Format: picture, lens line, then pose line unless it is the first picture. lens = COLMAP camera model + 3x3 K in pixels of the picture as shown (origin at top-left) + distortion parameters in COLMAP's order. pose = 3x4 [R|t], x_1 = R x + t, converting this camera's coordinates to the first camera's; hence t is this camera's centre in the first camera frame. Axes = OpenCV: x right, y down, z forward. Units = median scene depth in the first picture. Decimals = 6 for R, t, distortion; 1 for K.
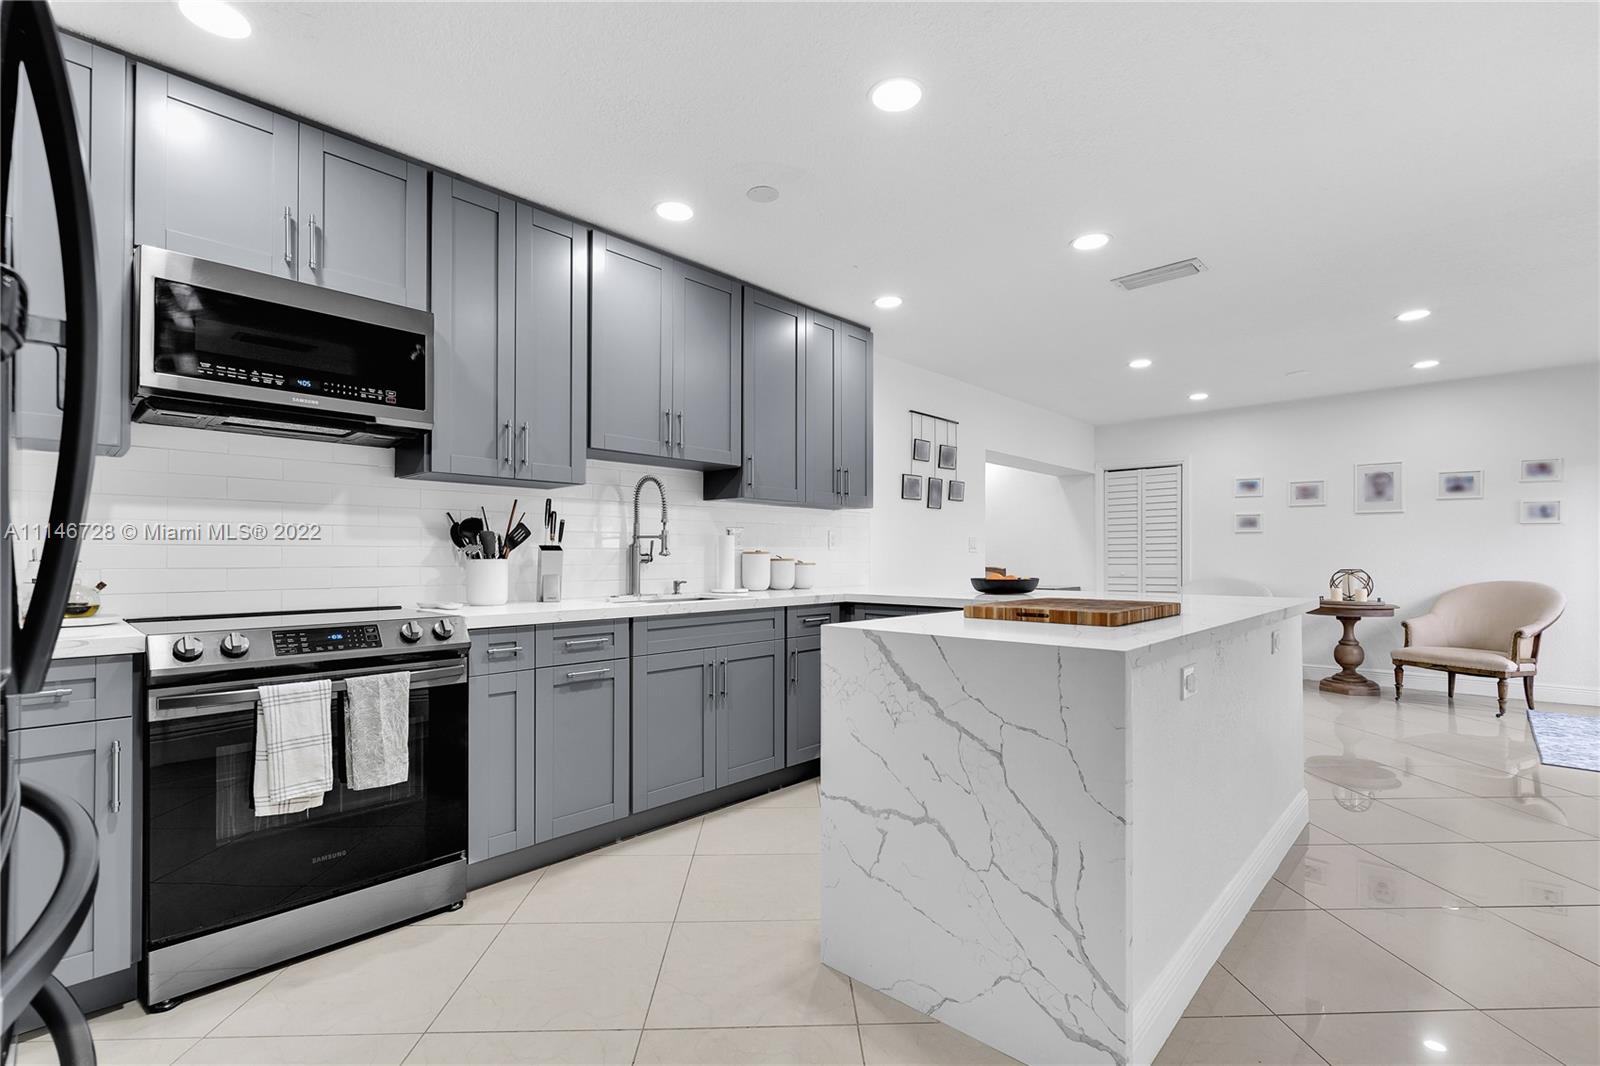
lens RADIAL K [[729.7, 0, 826.1], [0, 729.7, 544.5], [0, 0, 1]] dist [-0.006672, 0.003880]
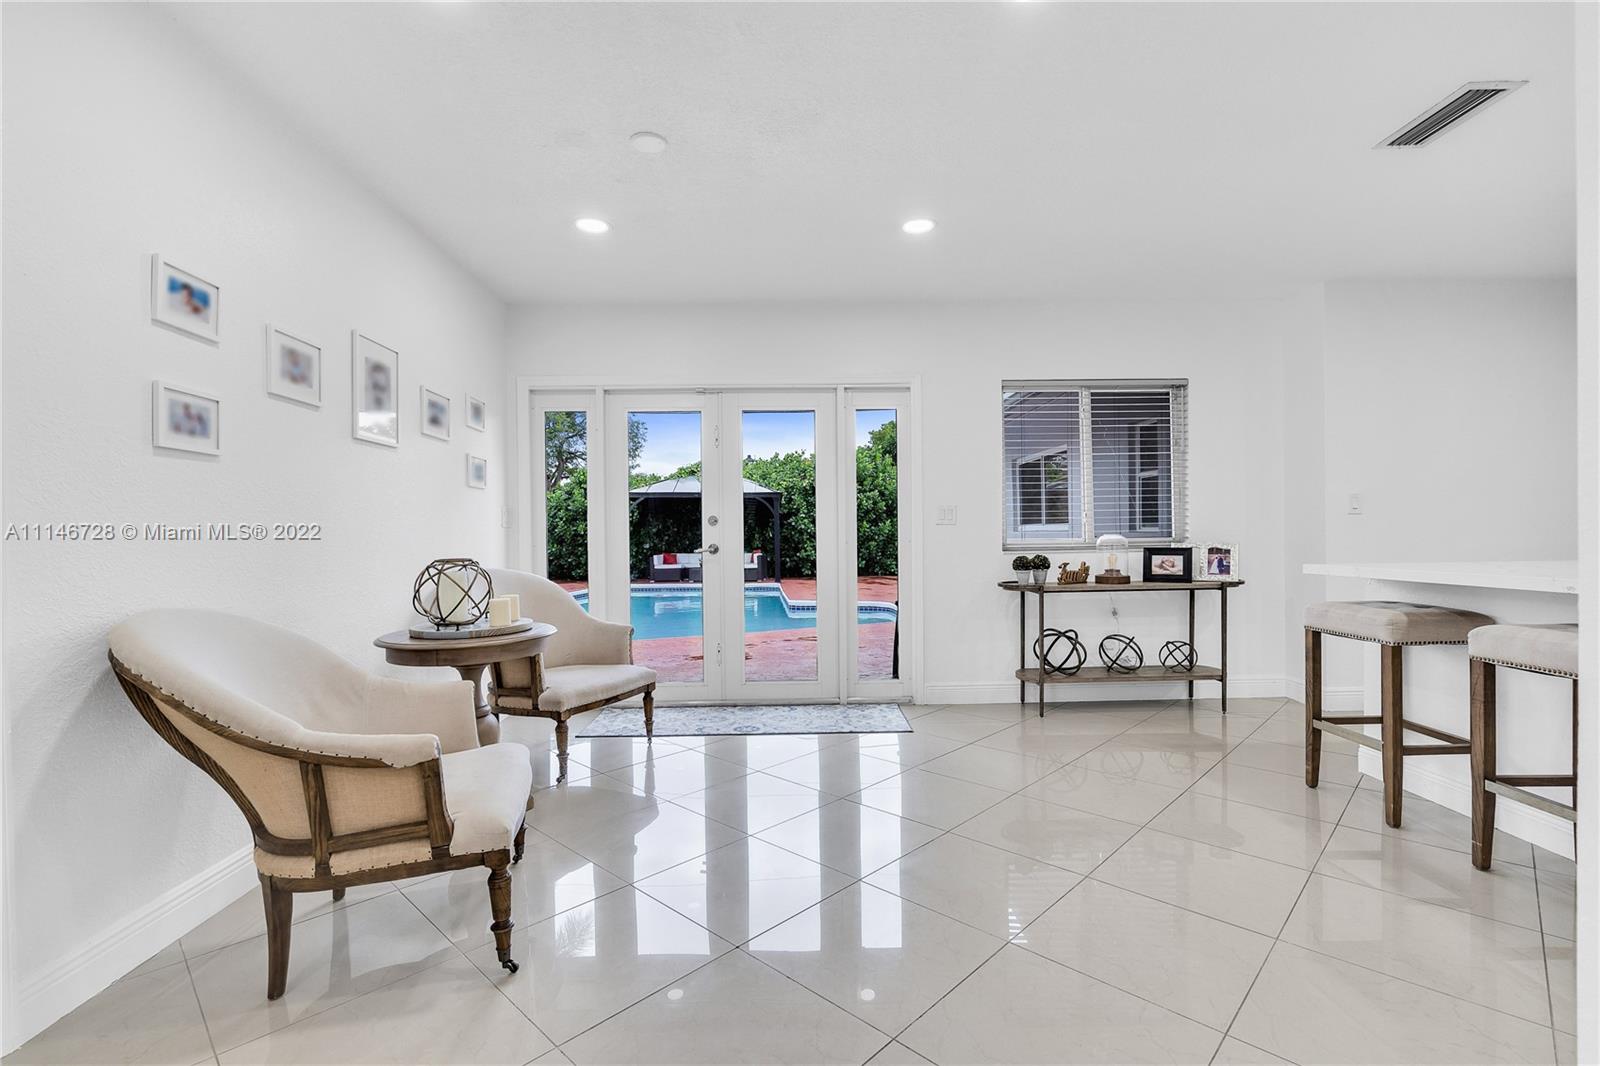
lens RADIAL K [[729.7, 0, 793.0], [0, 729.7, 532.8], [0, 0, 1]] dist [-0.006672, 0.003880]
pose [[-0.676914, 0.009962, 0.735995, 0.434394], [0.000692, 0.999917, -0.012897, 0.046429], [-0.736062, -0.008221, -0.676864, 2.308272]]
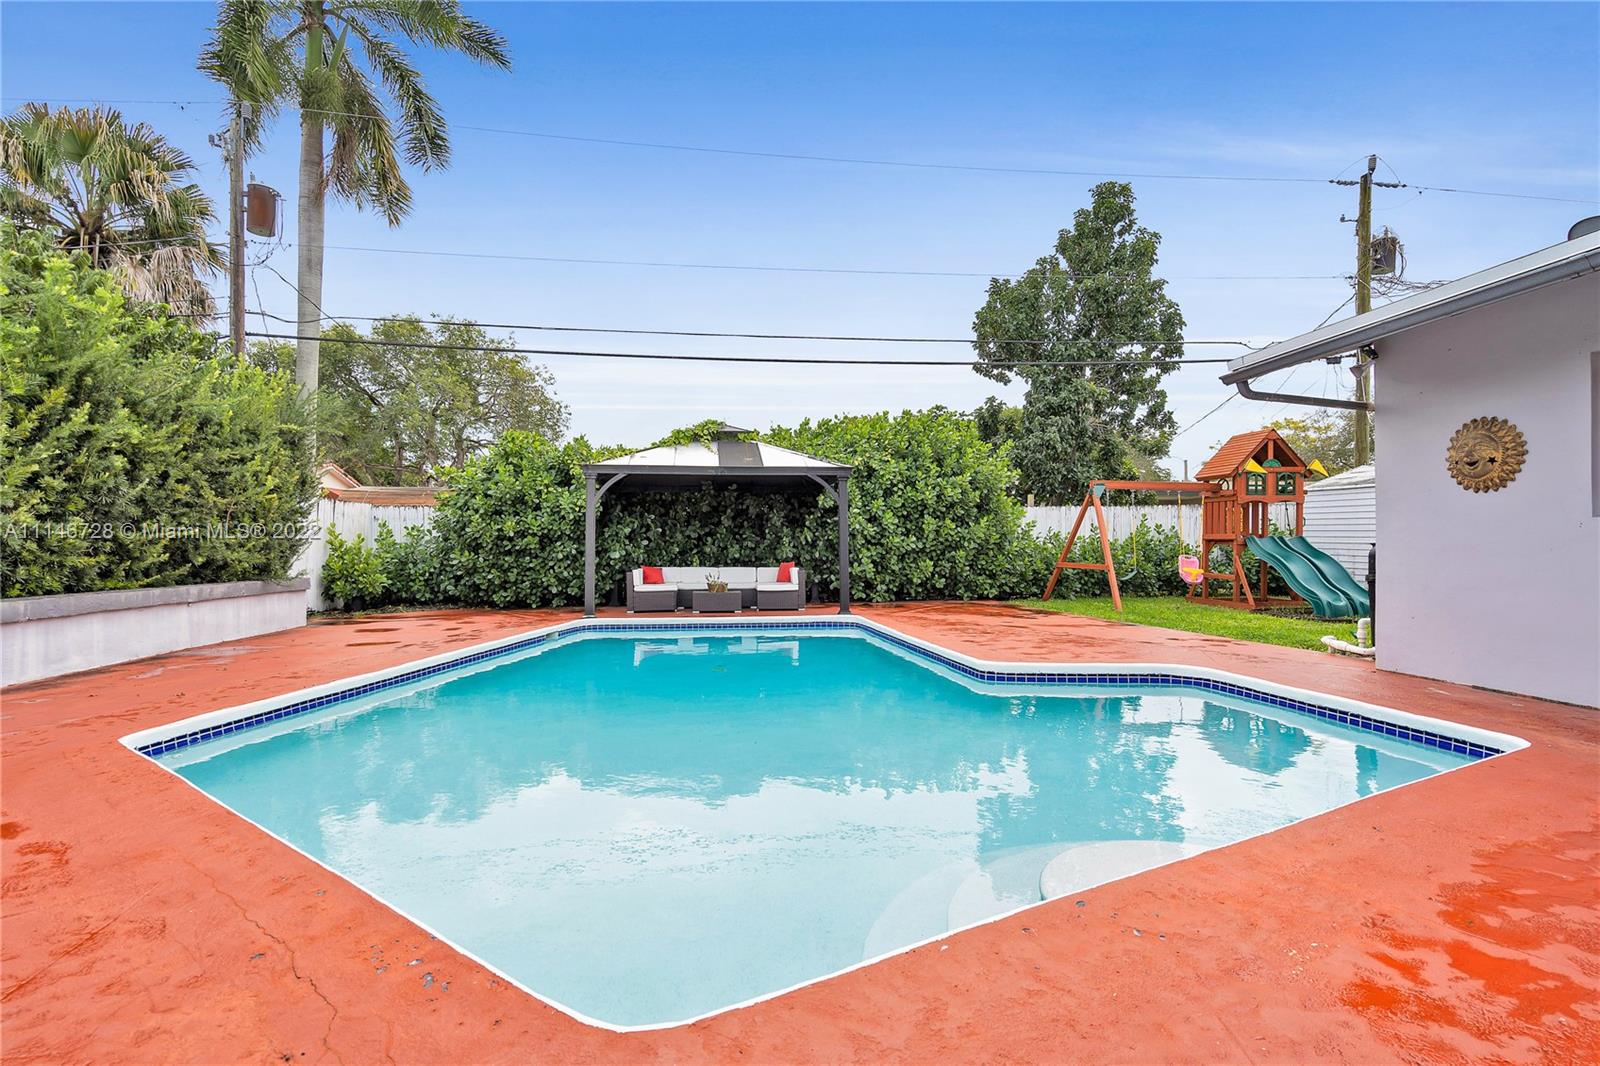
lens RADIAL K [[773.4, 0, 791.4], [0, 773.4, 547.3], [0, 0, 1]] dist [-0.002201, 0.001482]
pose [[-0.750264, 0.004786, 0.661121, 2.330435], [-0.004268, 0.999918, -0.012083, 0.082349], [-0.661125, -0.011887, -0.750182, 1.546153]]
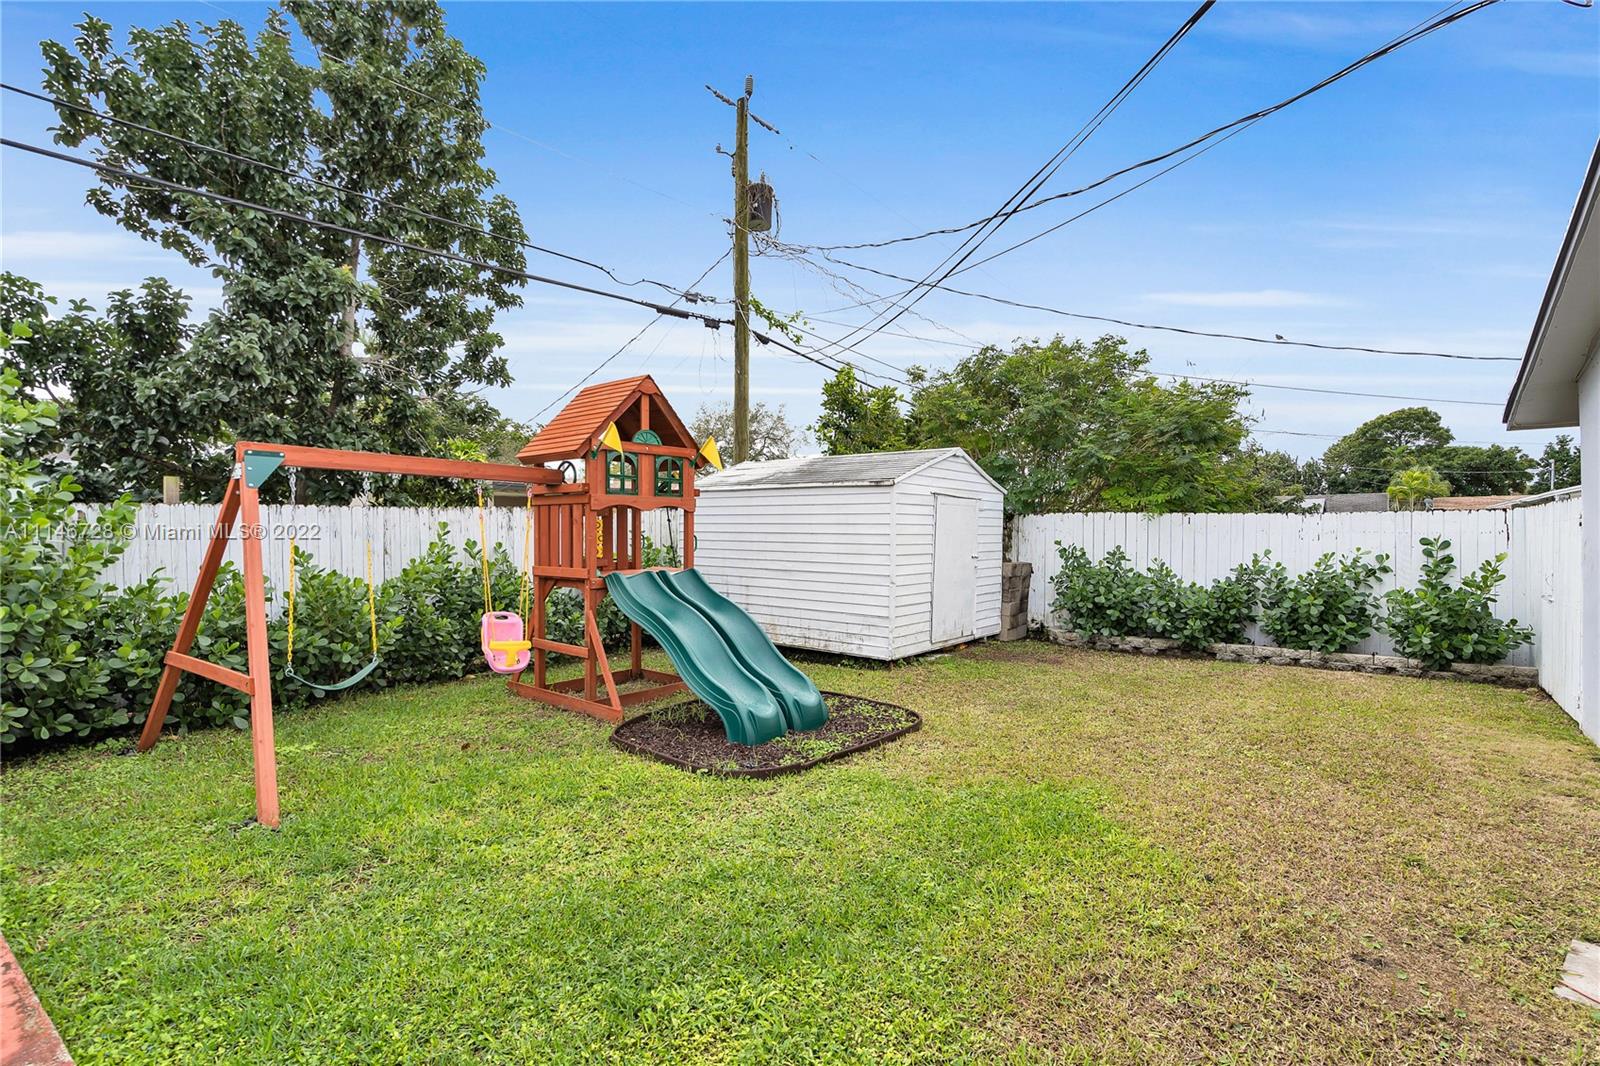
lens RADIAL K [[730.2, 0, 817.3], [0, 730.2, 546.8], [0, 0, 1]] dist [-0.017633, -0.000482]
pose [[-0.997039, 0.013949, -0.075627, 2.809642], [0.014139, 0.999898, -0.001987, -0.098517], [0.075592, -0.003050, -0.997134, -1.122918]]
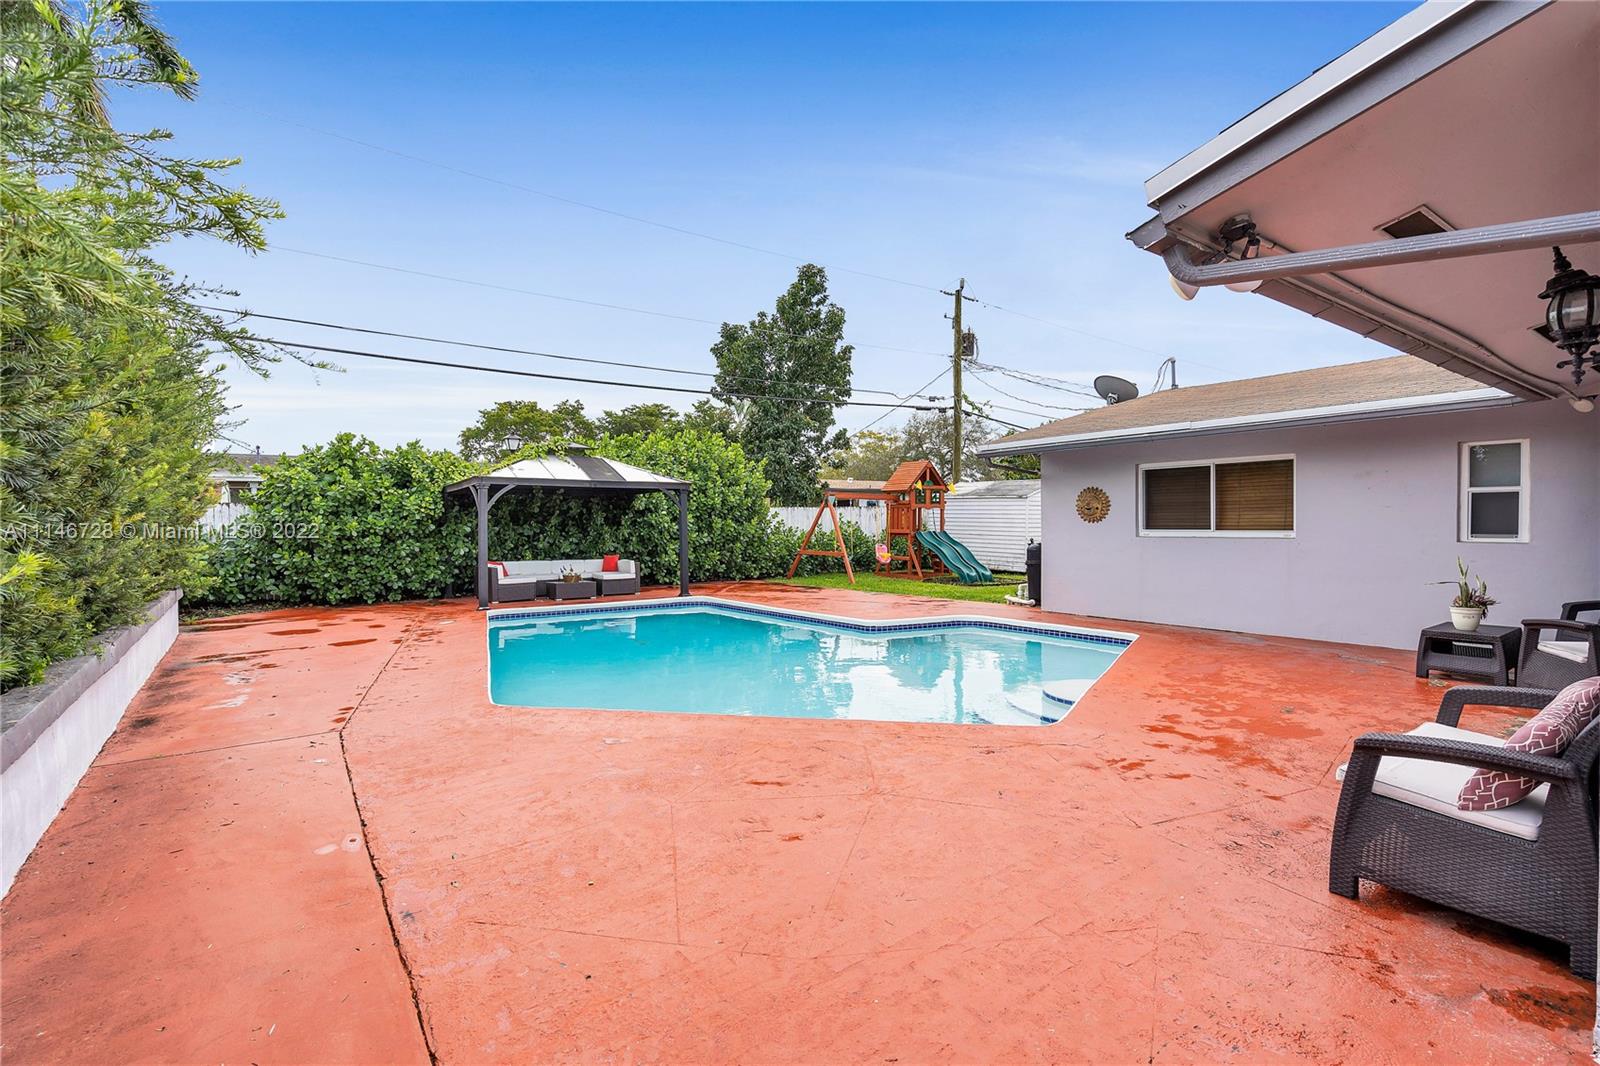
lens RADIAL K [[730.2, 0, 794.4], [0, 730.2, 534.2], [0, 0, 1]] dist [-0.017633, -0.000482]
pose [[-0.975792, 0.004757, 0.218647, 2.909594], [0.004895, 0.999988, 0.000090, -0.018426], [-0.218644, 0.001158, -0.975804, 2.828374]]
